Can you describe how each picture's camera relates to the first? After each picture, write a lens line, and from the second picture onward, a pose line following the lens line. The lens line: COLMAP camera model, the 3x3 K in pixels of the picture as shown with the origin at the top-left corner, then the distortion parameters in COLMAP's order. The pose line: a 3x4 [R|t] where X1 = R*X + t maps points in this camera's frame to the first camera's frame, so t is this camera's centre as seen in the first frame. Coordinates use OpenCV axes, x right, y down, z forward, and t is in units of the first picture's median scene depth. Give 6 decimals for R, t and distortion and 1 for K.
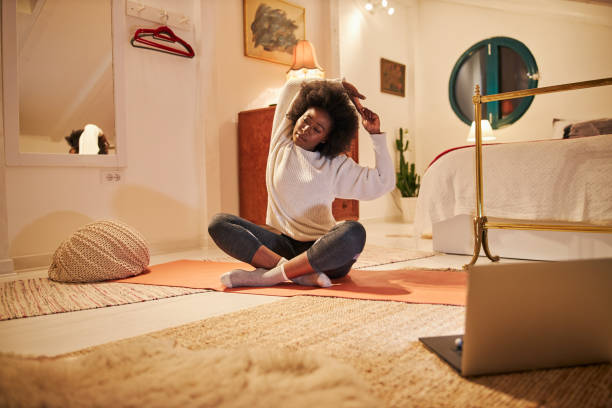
lens RADIAL K [[491.2, 0, 306.0], [0, 491.2, 204.0], [0, 0, 1]] dist [-0.004009, -0.037038]
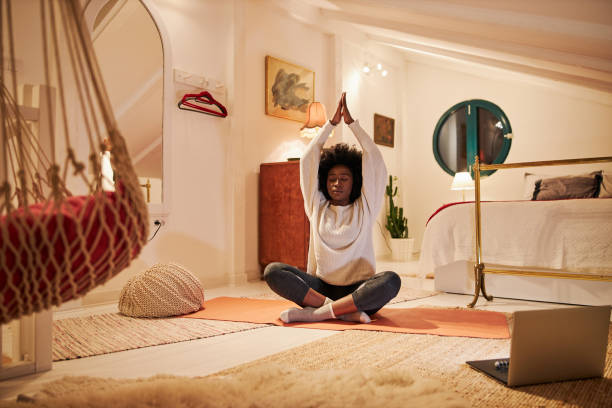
lens RADIAL K [[491.2, 0, 306.0], [0, 491.2, 204.0], [0, 0, 1]] dist [-0.004009, -0.037038]
pose [[0.996951, 0.020764, 0.075214, -0.151426], [-0.016202, 0.998021, -0.060760, -0.036692], [-0.076326, 0.059356, 0.995315, -0.168055]]
